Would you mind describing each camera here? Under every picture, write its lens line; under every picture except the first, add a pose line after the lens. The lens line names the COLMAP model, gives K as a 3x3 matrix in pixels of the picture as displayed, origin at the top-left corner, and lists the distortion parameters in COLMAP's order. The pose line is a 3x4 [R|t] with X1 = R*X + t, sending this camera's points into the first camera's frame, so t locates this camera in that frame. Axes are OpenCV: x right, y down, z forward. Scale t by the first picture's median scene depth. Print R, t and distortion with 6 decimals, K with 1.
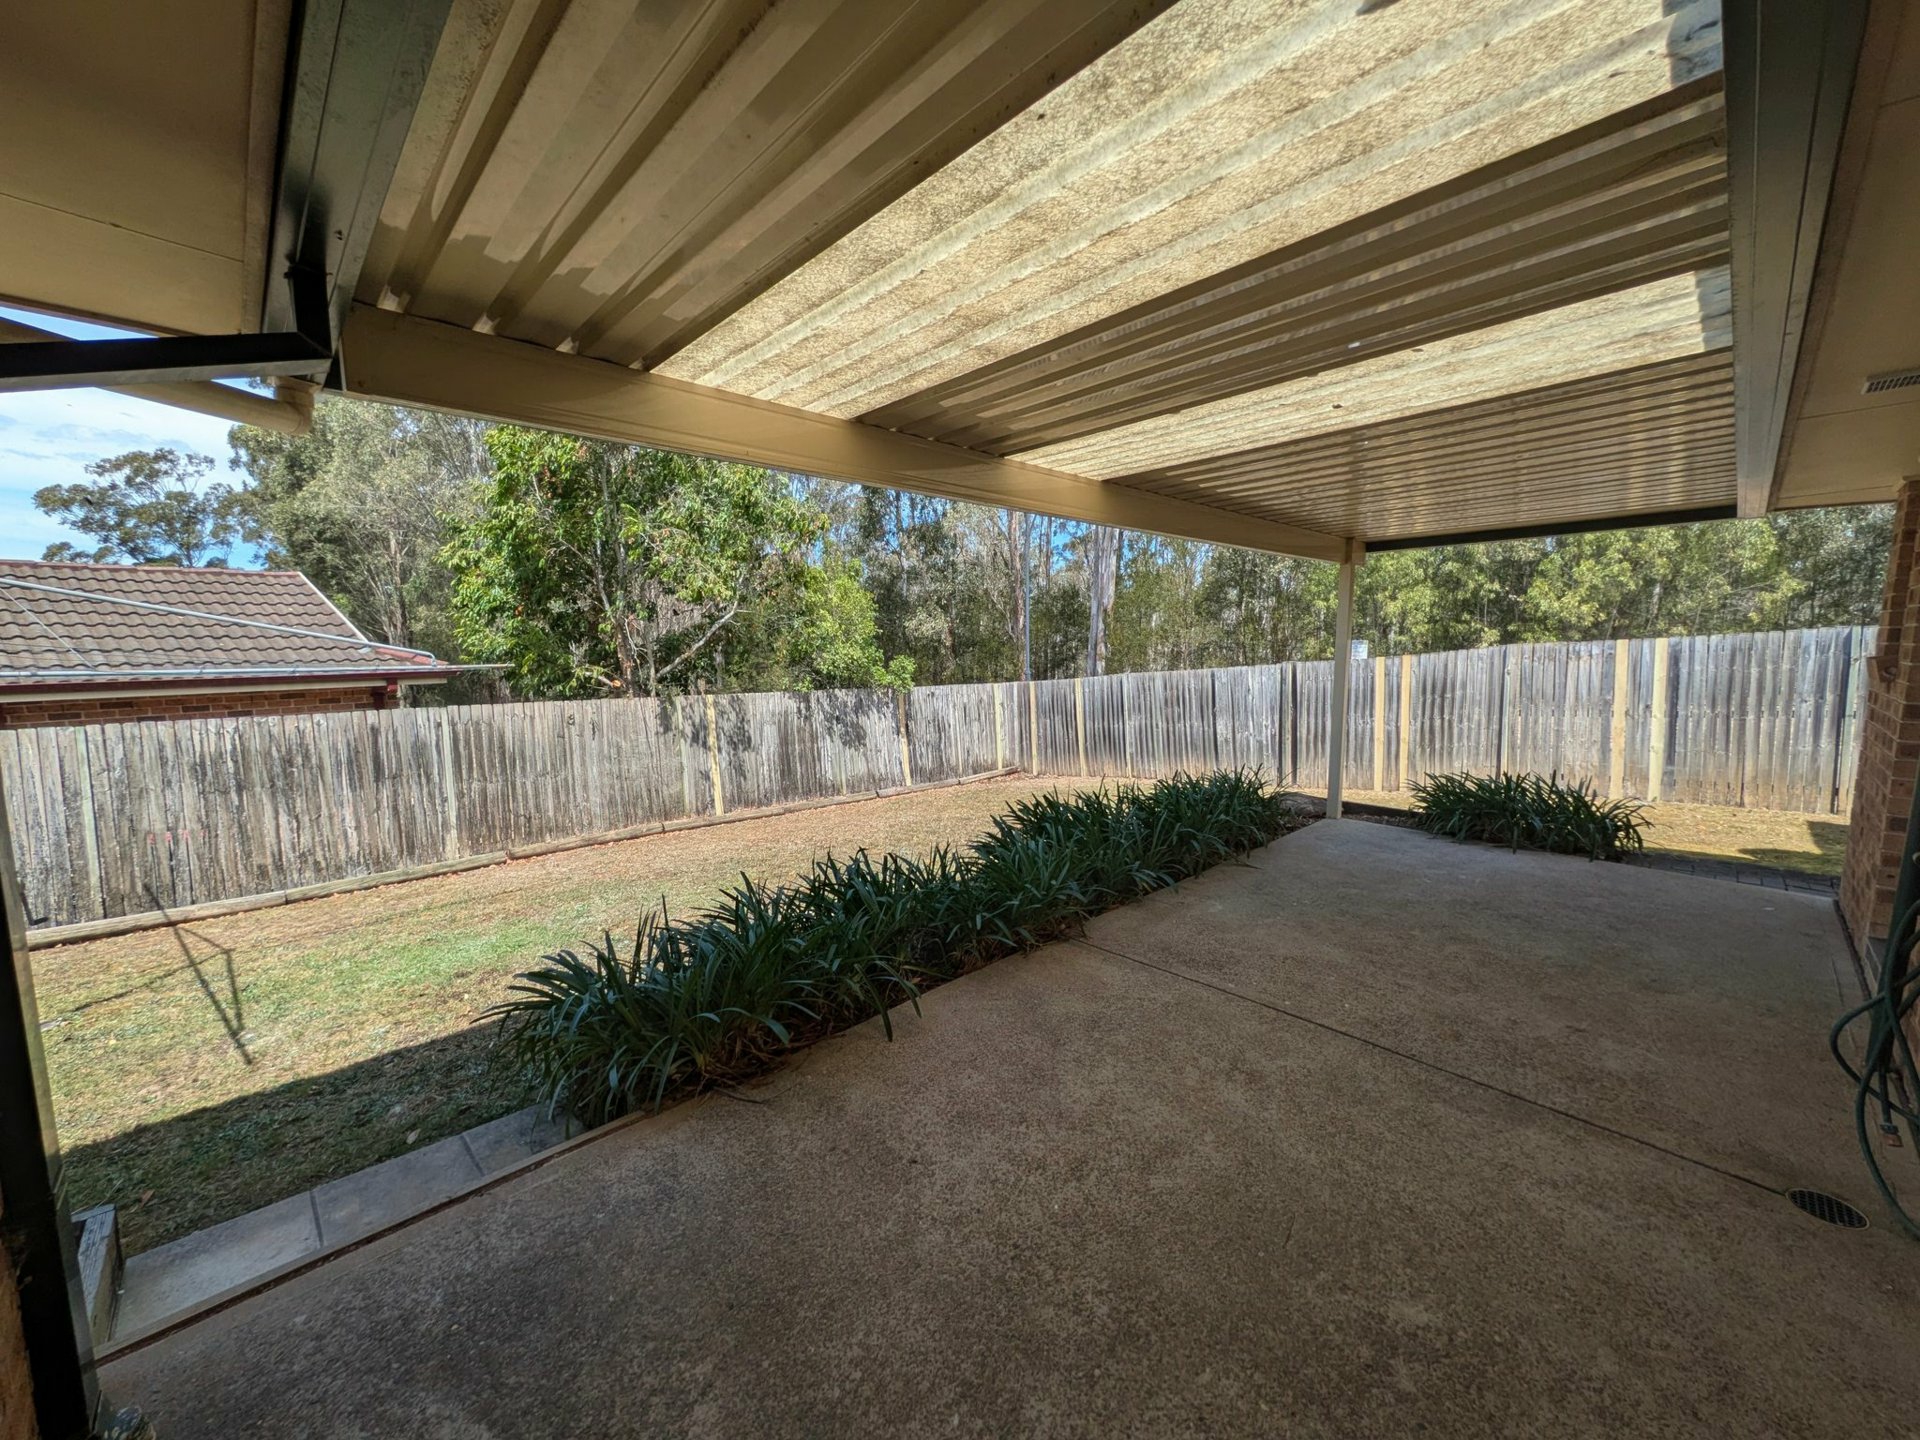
lens RADIAL K [[757.4, 0, 965.2], [0, 757.4, 717.3], [0, 0, 1]] dist [0.000393, -0.000058]
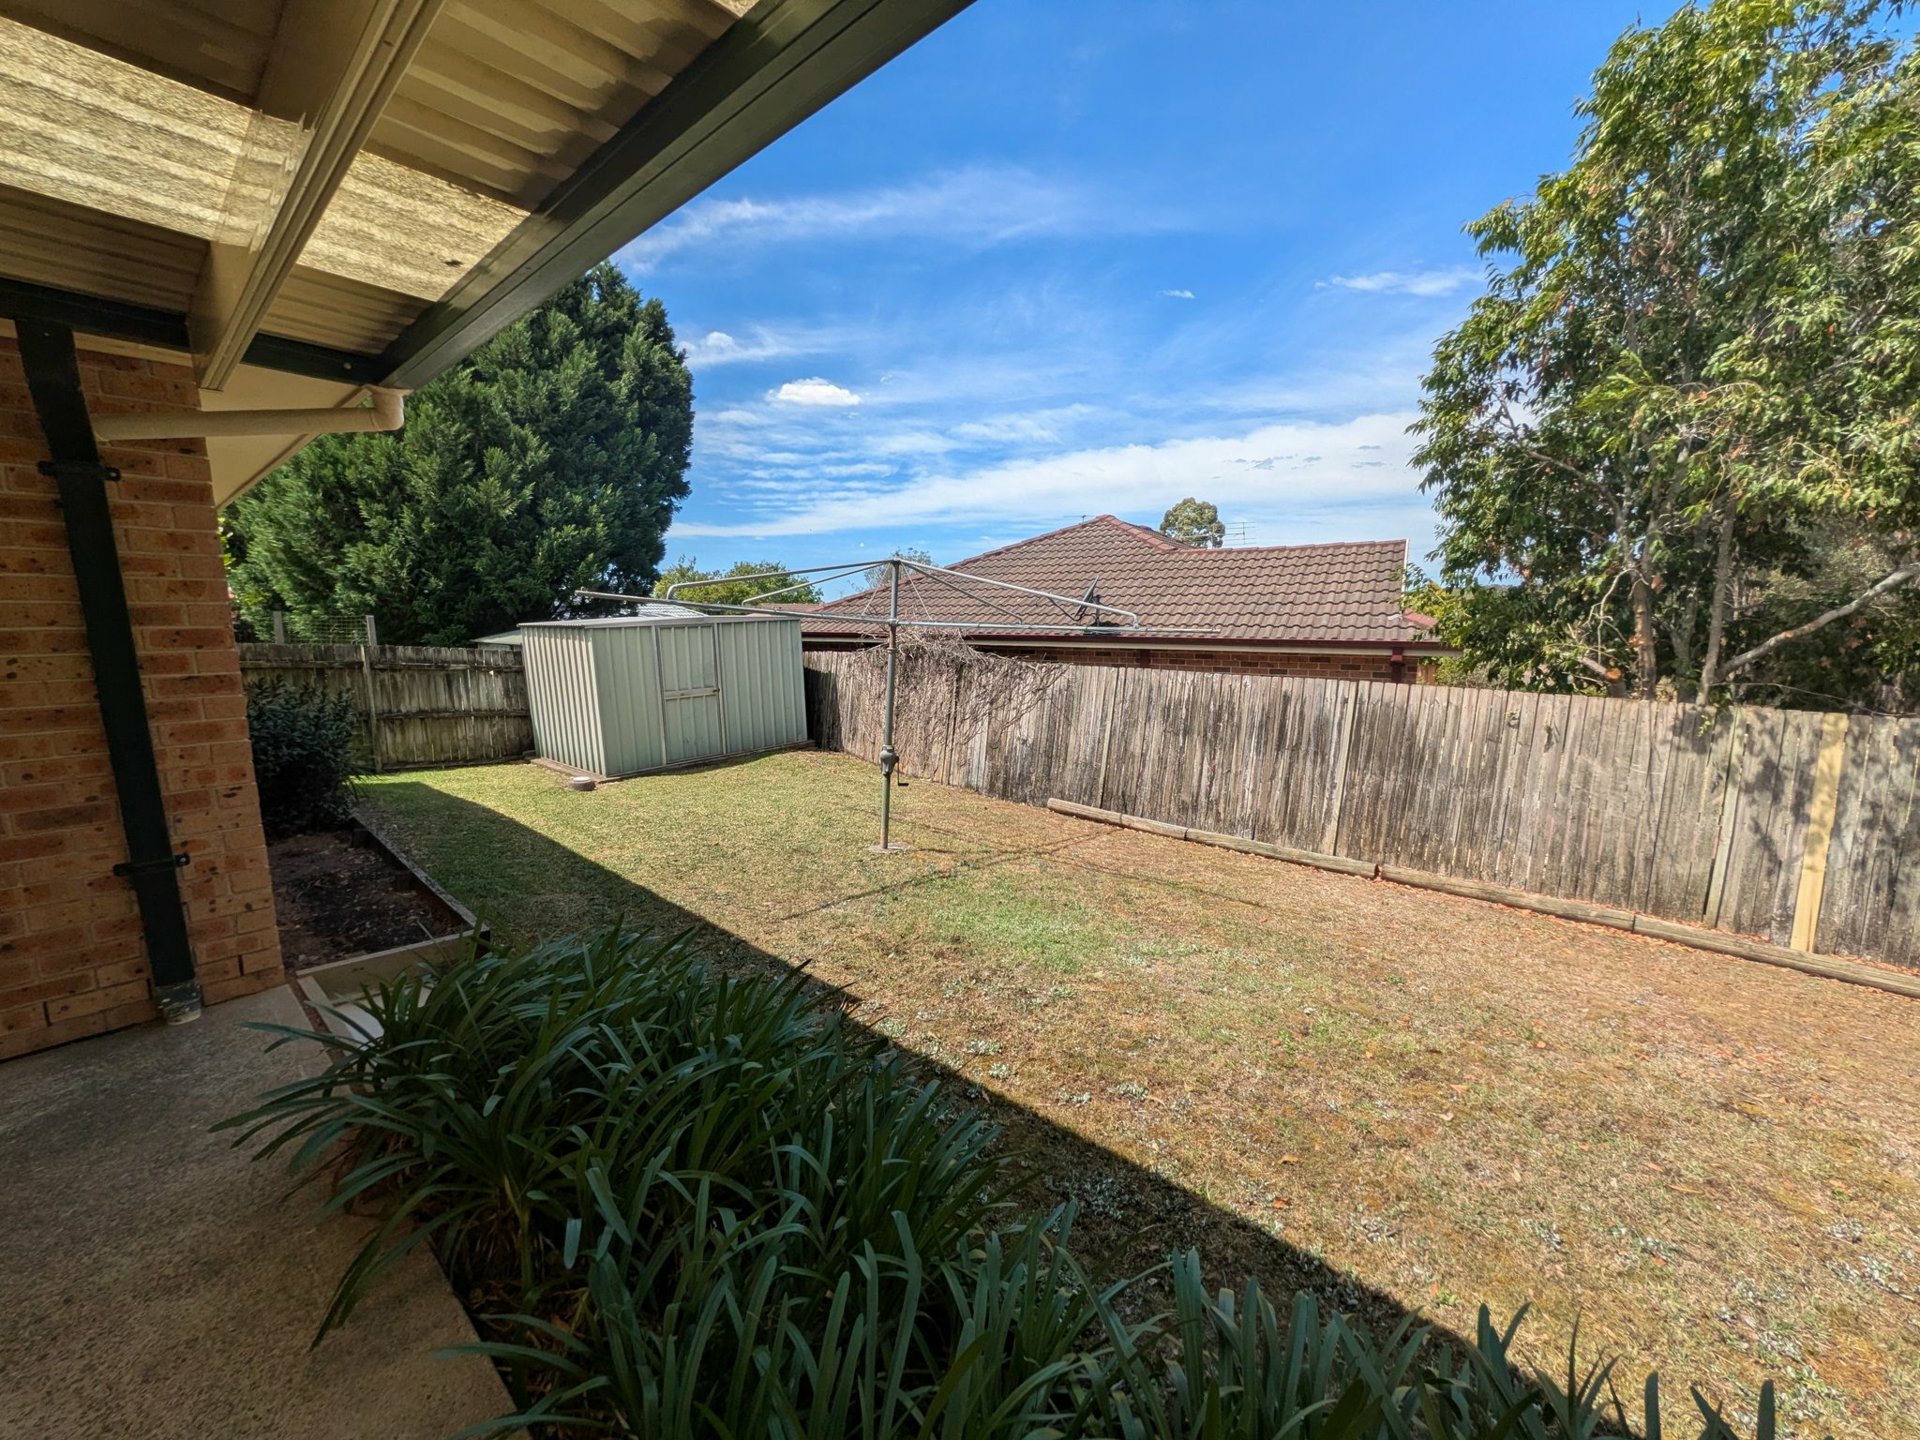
lens RADIAL K [[757.4, 0, 963.5], [0, 757.4, 721.6], [0, 0, 1]] dist [0.000393, -0.000058]
pose [[0.069057, 0.144440, -0.987101, 0.144927], [-0.105426, 0.984979, 0.136754, -0.040478], [0.992026, 0.094623, 0.083247, 0.498585]]
